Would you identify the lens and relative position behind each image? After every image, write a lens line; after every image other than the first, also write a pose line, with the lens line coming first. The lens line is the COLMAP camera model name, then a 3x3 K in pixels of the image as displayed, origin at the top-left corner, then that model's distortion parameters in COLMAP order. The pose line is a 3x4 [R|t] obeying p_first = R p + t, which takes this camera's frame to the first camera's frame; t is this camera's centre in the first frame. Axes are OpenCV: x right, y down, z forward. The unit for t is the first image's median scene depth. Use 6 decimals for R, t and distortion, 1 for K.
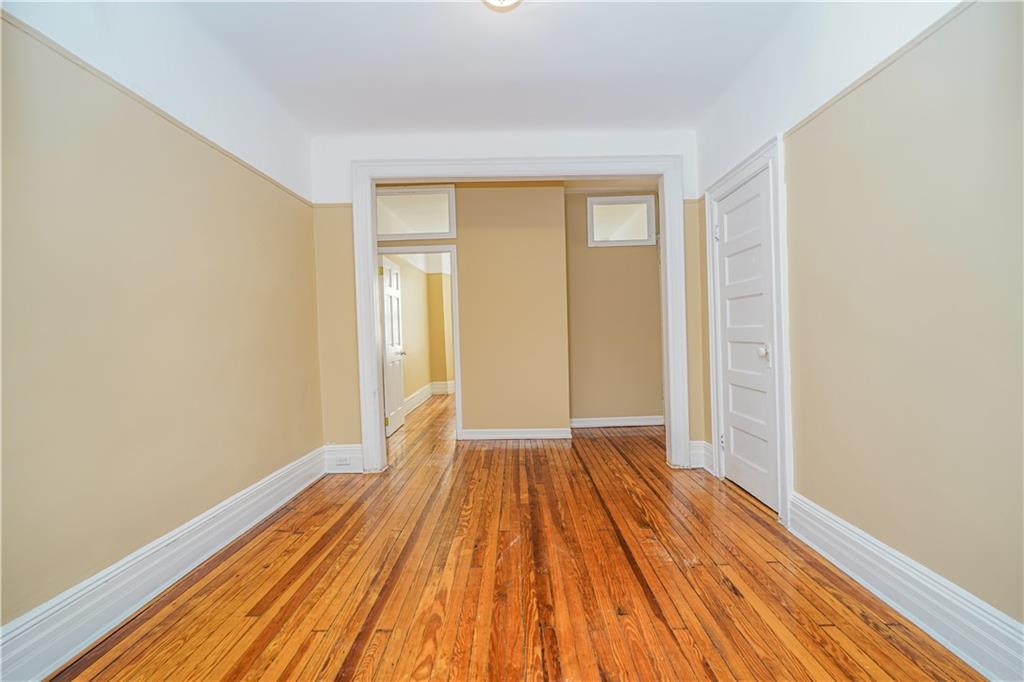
lens RADIAL K [[448.6, 0, 513.2], [0, 448.6, 342.3], [0, 0, 1]] dist [-0.019162, 0.010543]
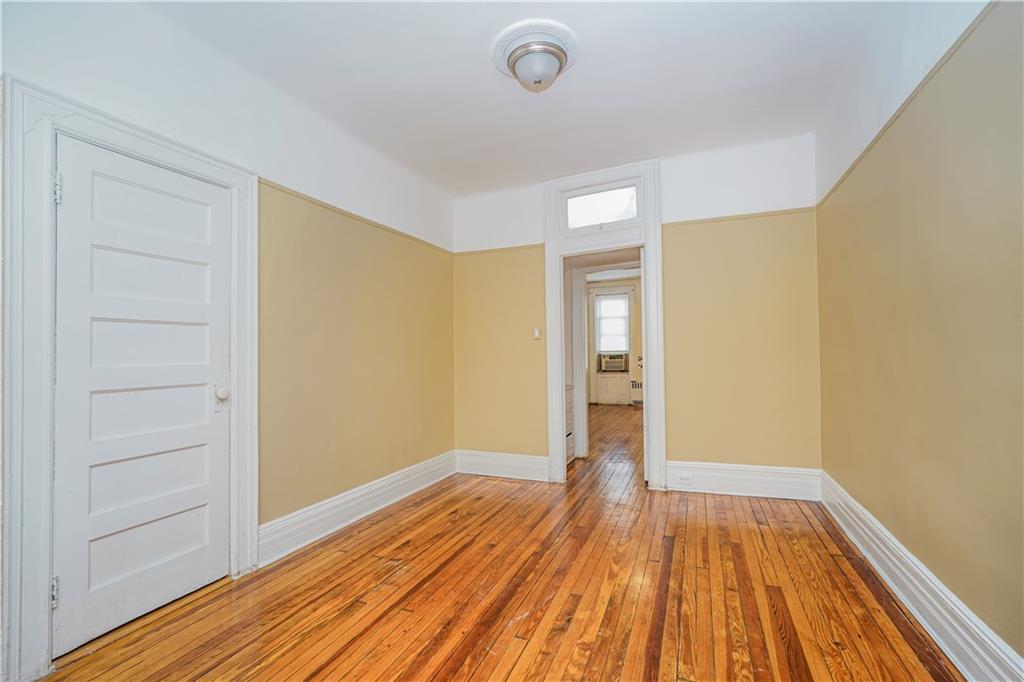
lens RADIAL K [[448.6, 0, 513.2], [0, 448.6, 342.3], [0, 0, 1]] dist [-0.019162, 0.010543]
pose [[-0.926085, 0.053118, 0.373558, -0.363357], [0.051663, 0.998568, -0.013913, -0.046889], [-0.373762, 0.006414, -0.927503, 2.033741]]
